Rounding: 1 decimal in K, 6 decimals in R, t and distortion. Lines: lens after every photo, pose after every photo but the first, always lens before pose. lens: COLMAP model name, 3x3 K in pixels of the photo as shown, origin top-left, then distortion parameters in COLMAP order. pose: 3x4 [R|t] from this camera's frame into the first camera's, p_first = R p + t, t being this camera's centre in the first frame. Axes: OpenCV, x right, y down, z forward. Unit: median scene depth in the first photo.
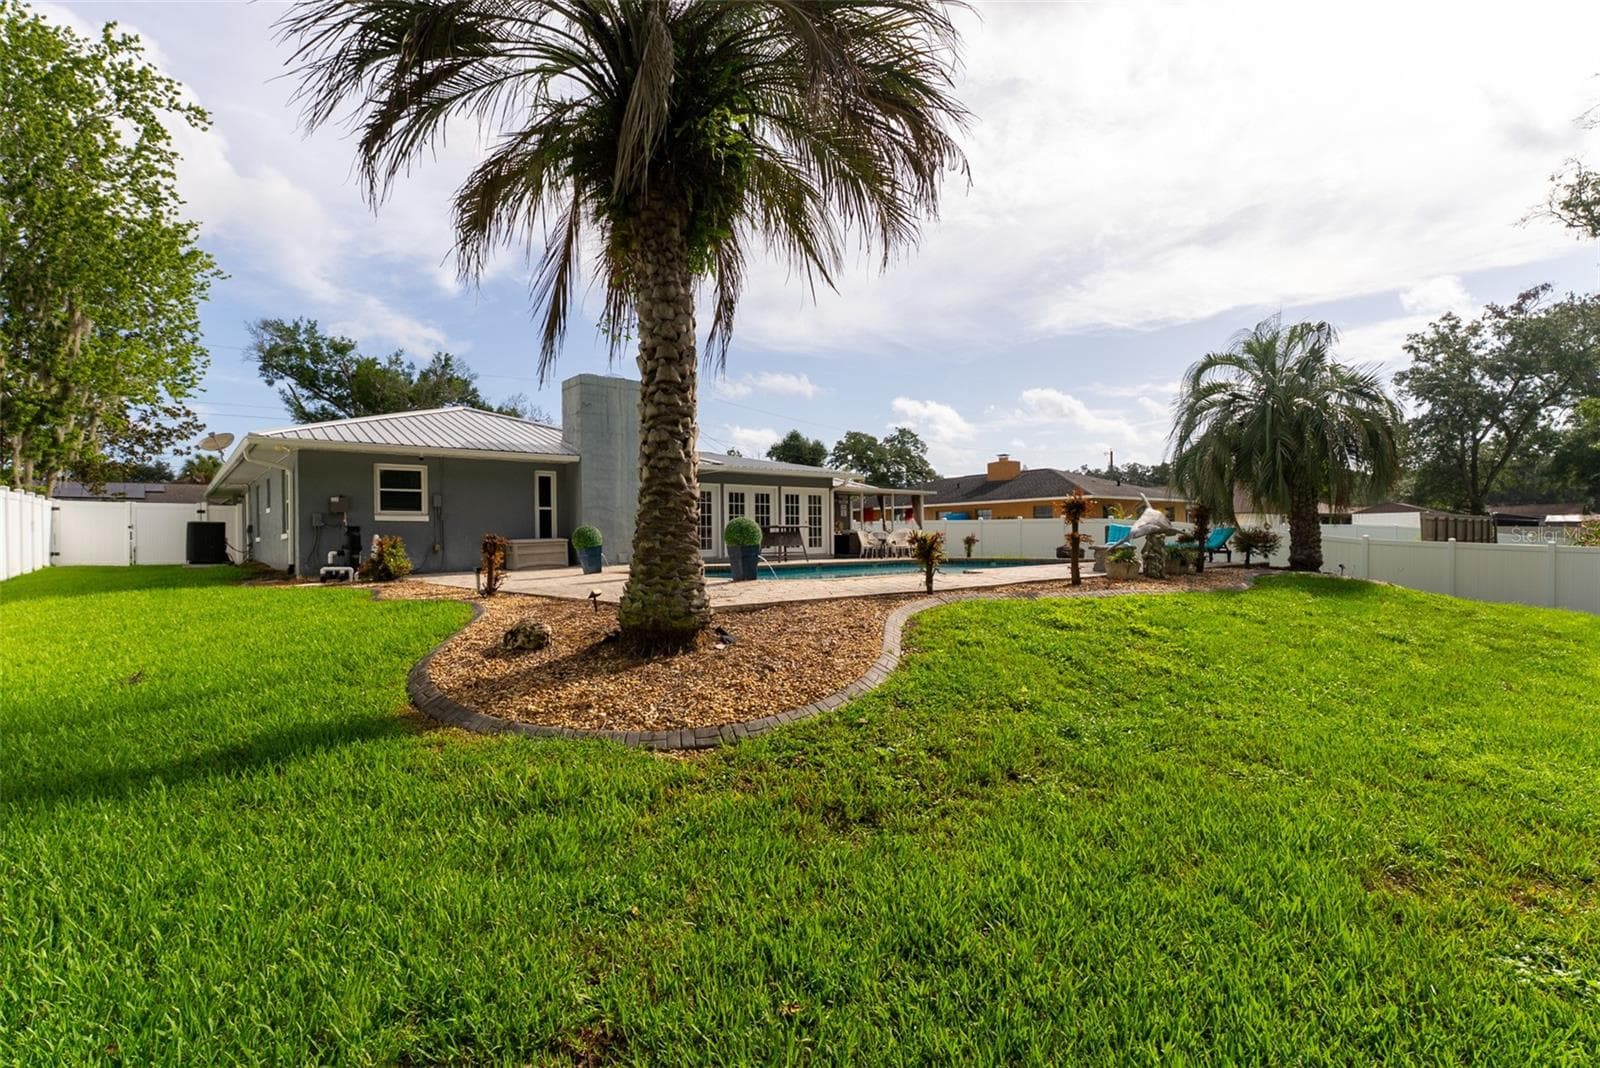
lens RADIAL K [[767.4, 0, 800.0], [0, 767.4, 534.0], [0, 0, 1]] dist [0.005505, -0.000045]
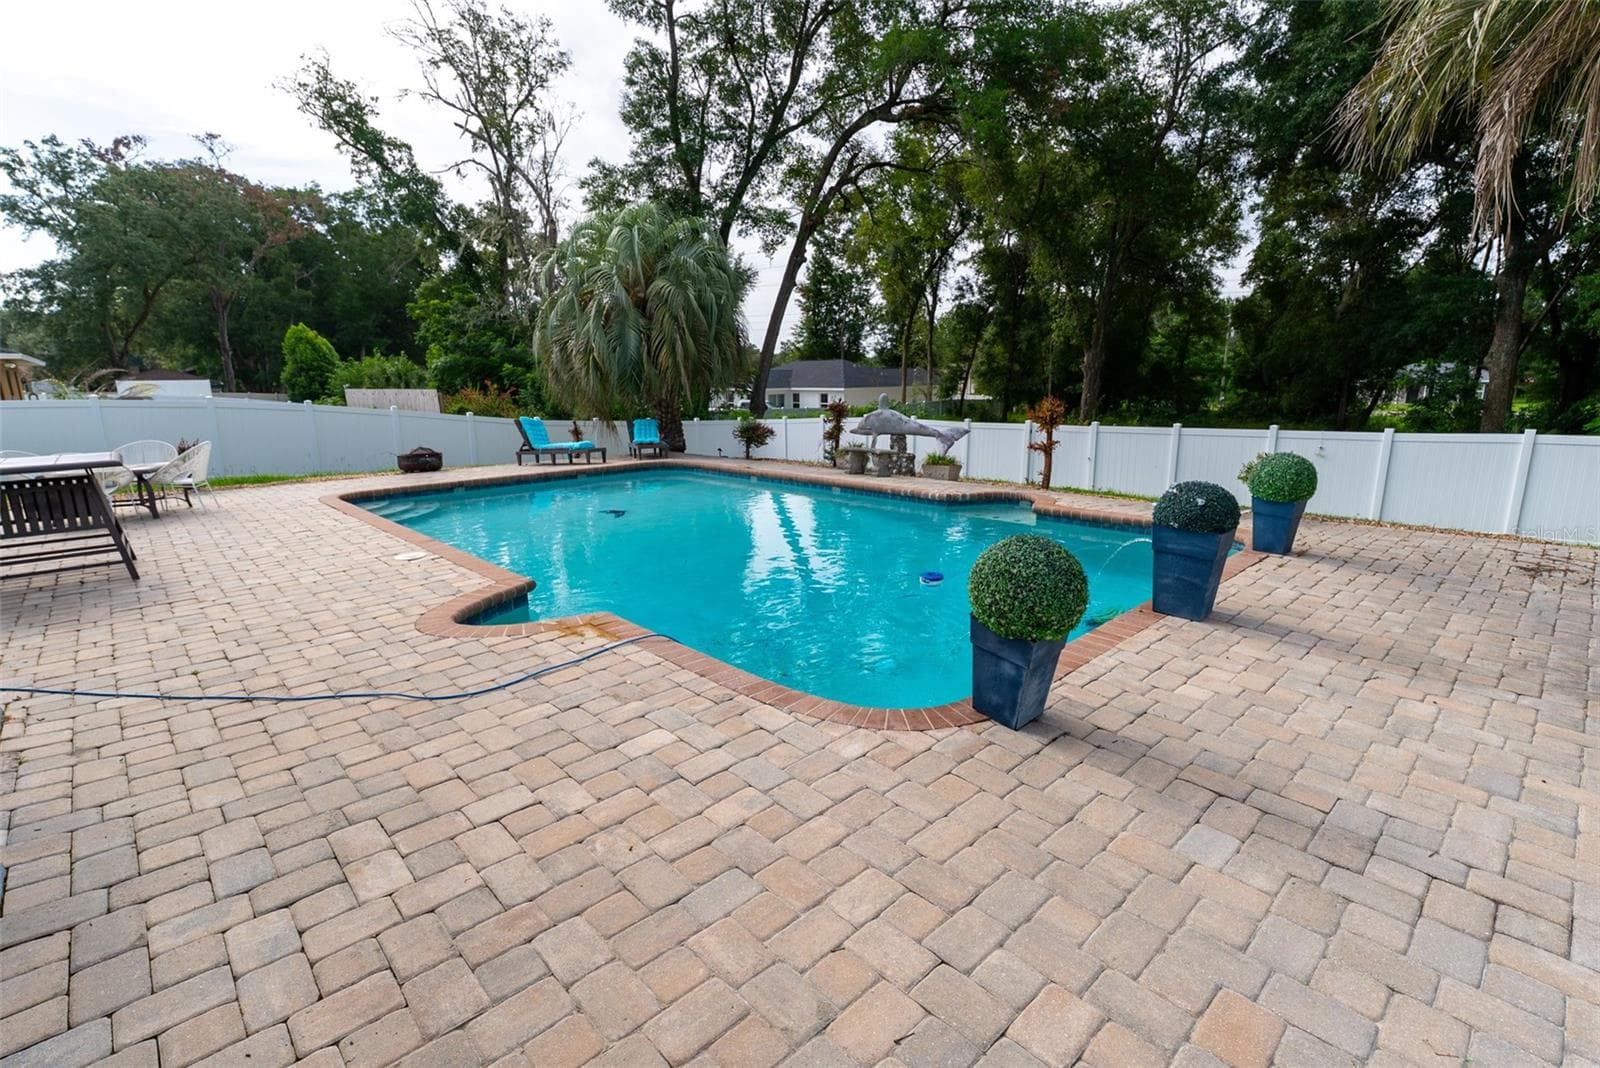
lens RADIAL K [[755.4, 0, 805.3], [0, 755.4, 539.7], [0, 0, 1]] dist [-0.000815, -0.000438]
pose [[-0.058664, -0.196225, 0.978802, -0.133724], [0.003346, 0.980447, 0.196755, -0.014692], [-0.998272, 0.014818, -0.056860, 0.284181]]
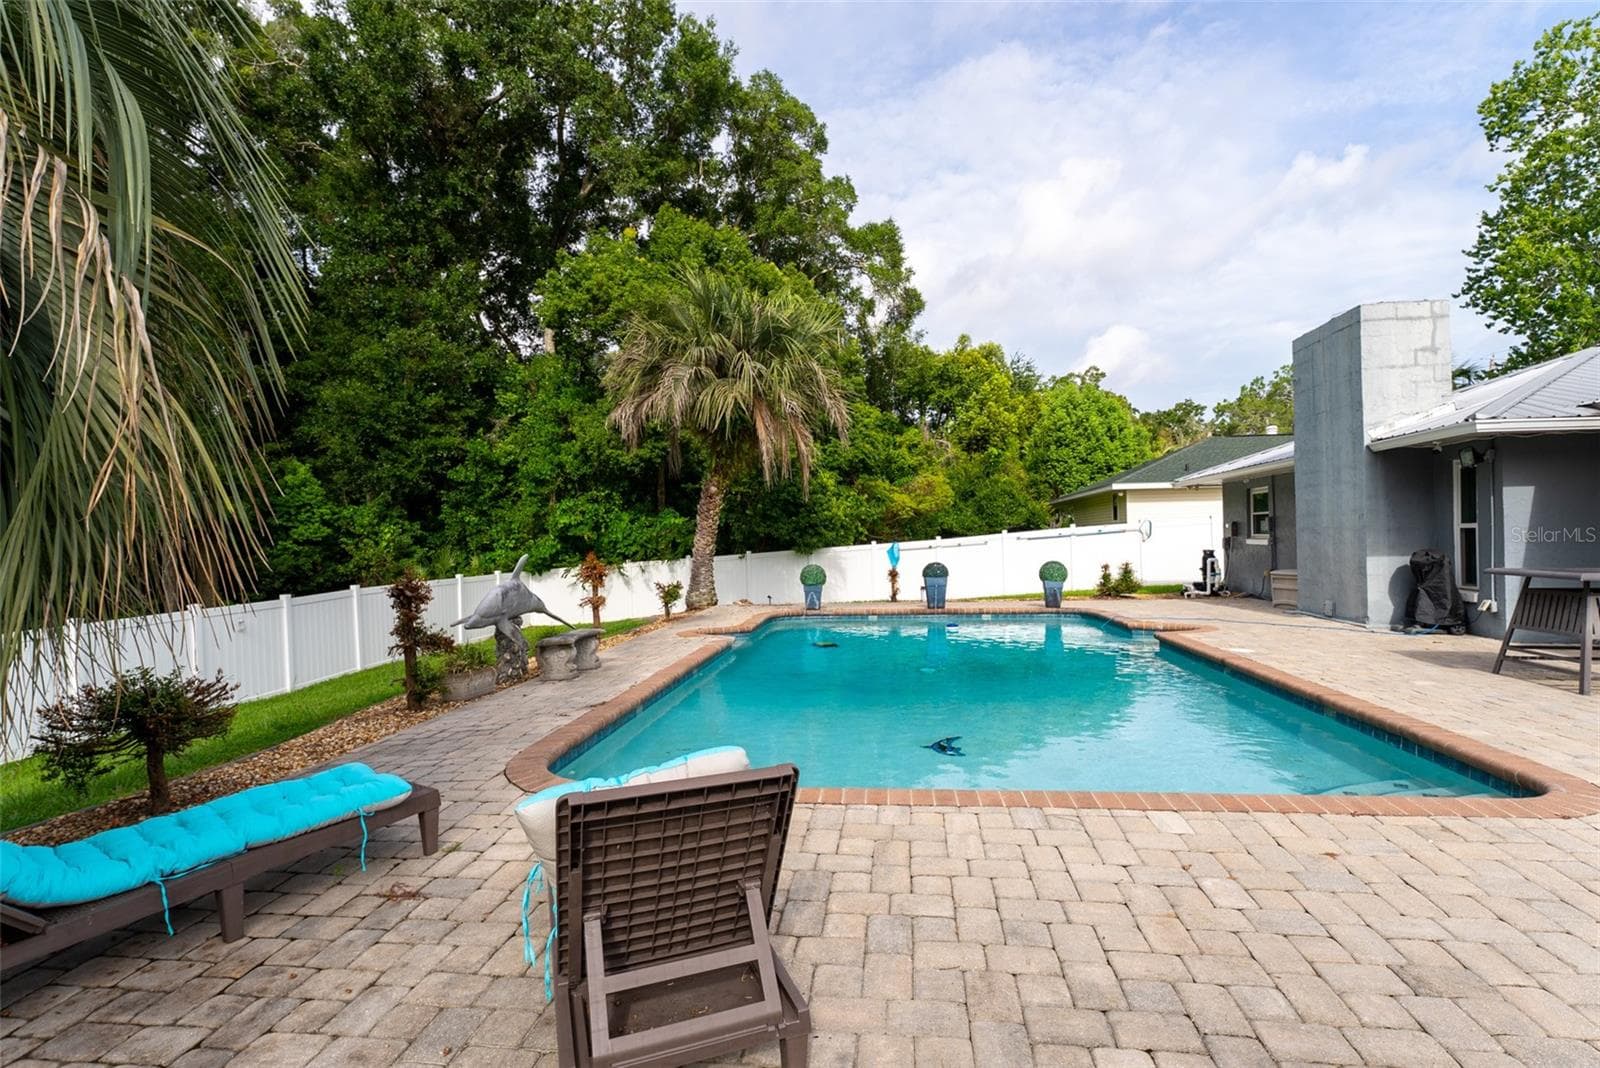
lens RADIAL K [[755.4, 0, 805.3], [0, 755.4, 539.7], [0, 0, 1]] dist [-0.000815, -0.000438]
pose [[-0.737399, 0.029652, -0.674806, 0.172905], [0.036131, 0.999337, 0.004430, -0.014685], [0.674490, -0.021115, -0.737982, 0.399841]]
